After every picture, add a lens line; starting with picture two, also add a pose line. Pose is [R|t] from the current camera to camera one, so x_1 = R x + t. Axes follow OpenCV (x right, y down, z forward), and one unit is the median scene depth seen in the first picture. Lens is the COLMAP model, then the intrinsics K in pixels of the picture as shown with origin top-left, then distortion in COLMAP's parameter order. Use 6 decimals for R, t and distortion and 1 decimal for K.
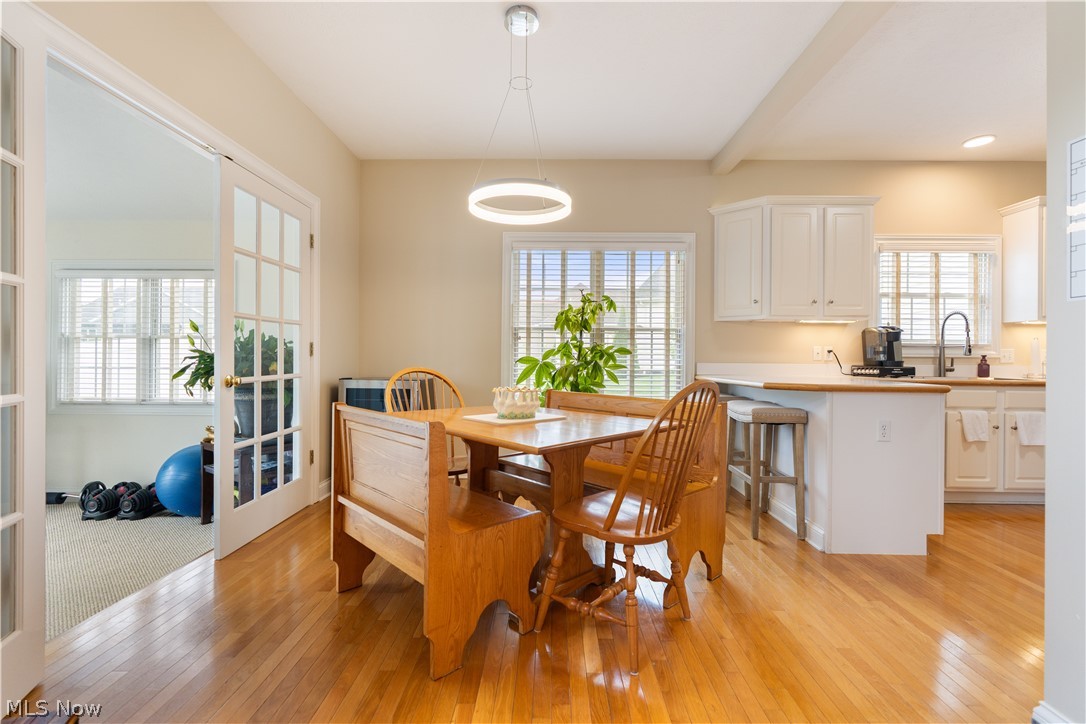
lens RADIAL K [[487.0, 0, 543.7], [0, 487.0, 359.1], [0, 0, 1]] dist [-0.000695, 0.000437]
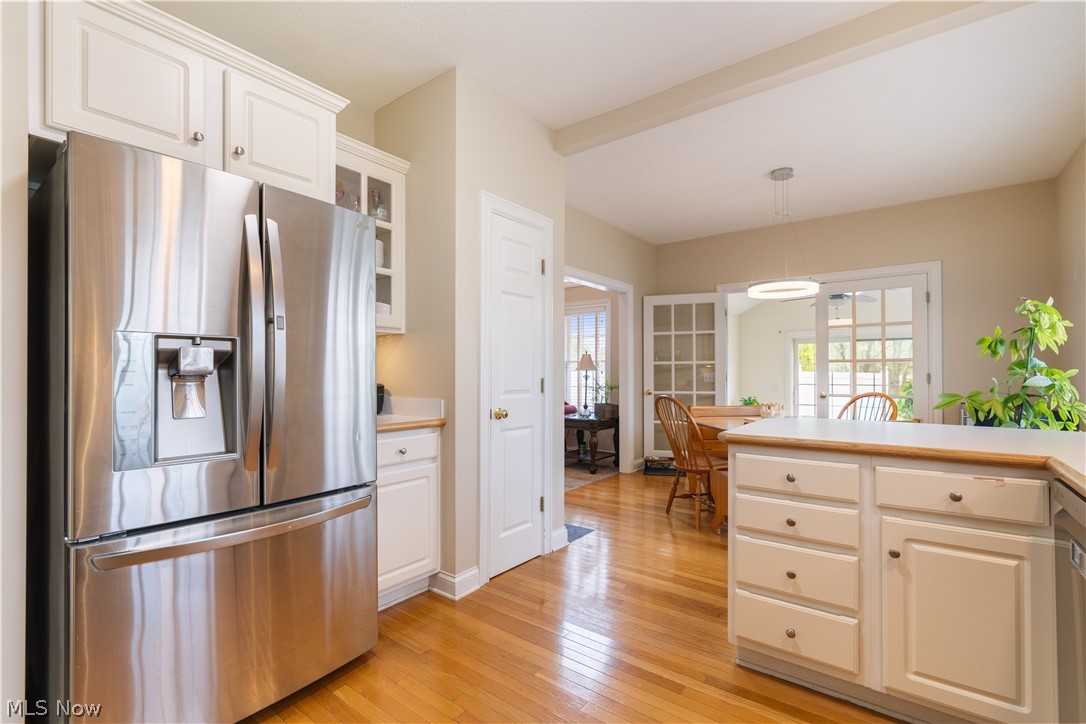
lens RADIAL K [[489.9, 0, 544.9], [0, 489.9, 369.3], [0, 0, 1]] dist [-0.001076, 0.000006]
pose [[-0.591106, -0.012600, -0.806495, 1.026331], [-0.007557, 0.999921, -0.010083, -0.019737], [0.806558, 0.000135, -0.591154, 0.789212]]
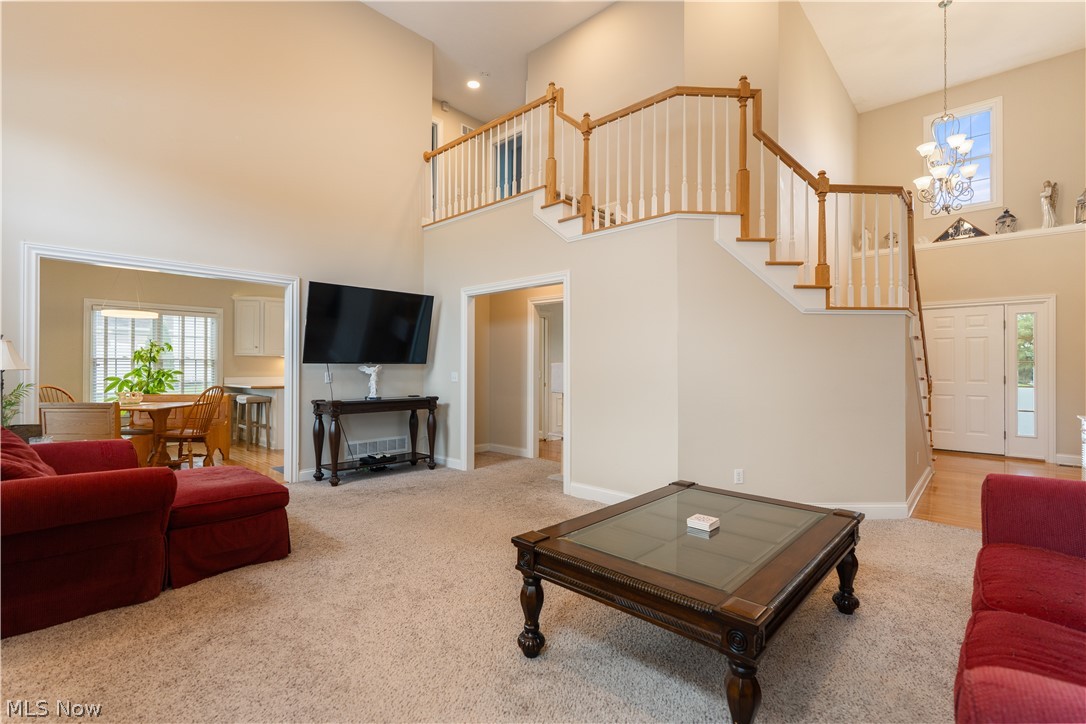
lens RADIAL K [[498.0, 0, 543.0], [0, 498.0, 362.0], [0, 0, 1]] dist [-0.000517, -0.000032]
pose [[0.668578, 0.000265, 0.743642, -0.299577], [0.006004, 0.999965, -0.005755, -0.035024], [-0.743618, 0.008312, 0.668553, -1.233842]]
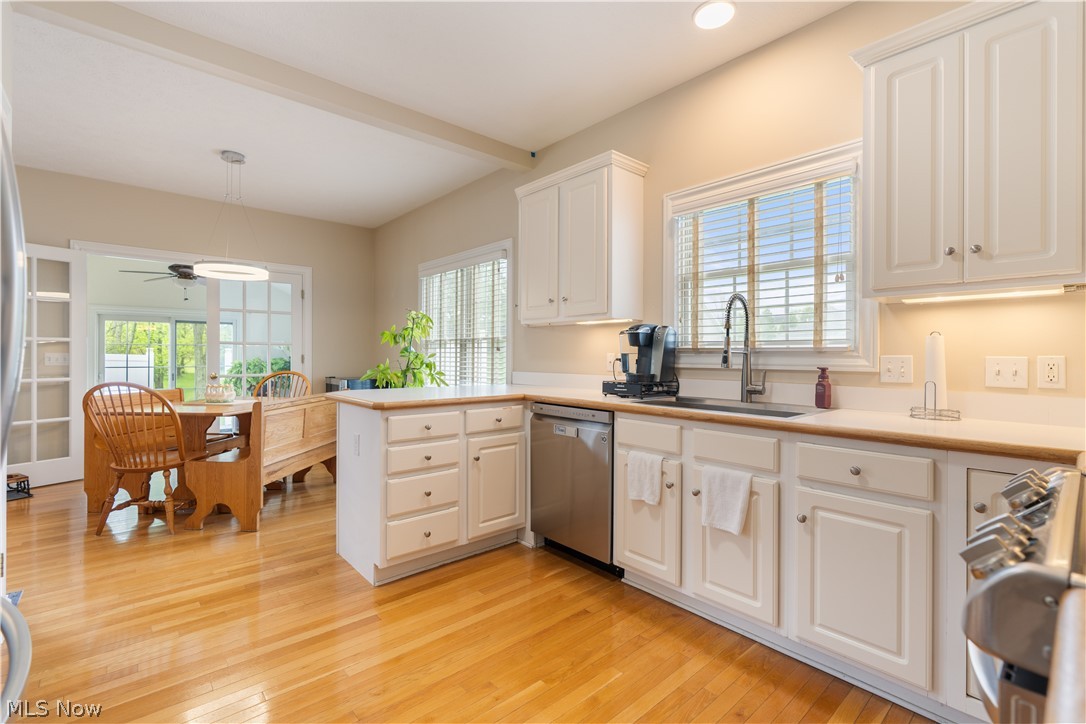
lens RADIAL K [[487.0, 0, 543.7], [0, 487.0, 359.1], [0, 0, 1]] dist [-0.000695, 0.000437]
pose [[0.673369, 0.000304, -0.739306, 1.104547], [-0.003260, 0.999991, -0.002558, -0.015237], [0.739299, 0.004133, 0.673364, 0.404718]]
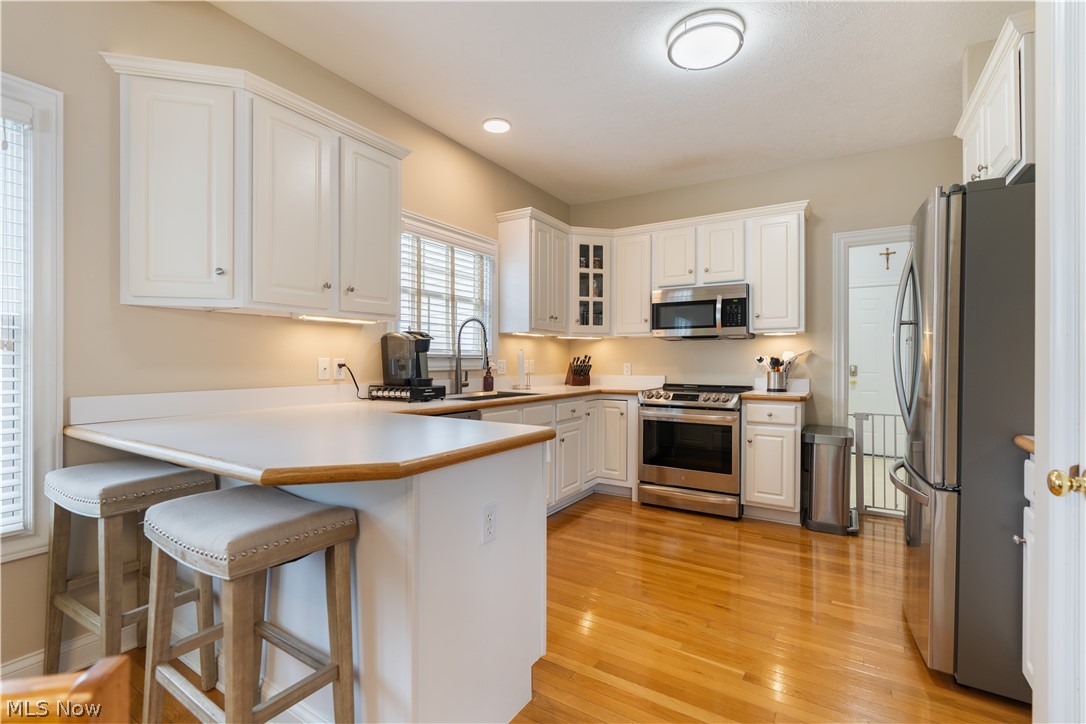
lens RADIAL K [[487.0, 0, 543.7], [0, 487.0, 359.1], [0, 0, 1]] dist [-0.000695, 0.000437]
pose [[0.521434, -0.005864, 0.853271, 0.170817], [0.003355, 0.999983, 0.004823, -0.027532], [-0.853285, 0.000348, 0.521445, 0.431734]]
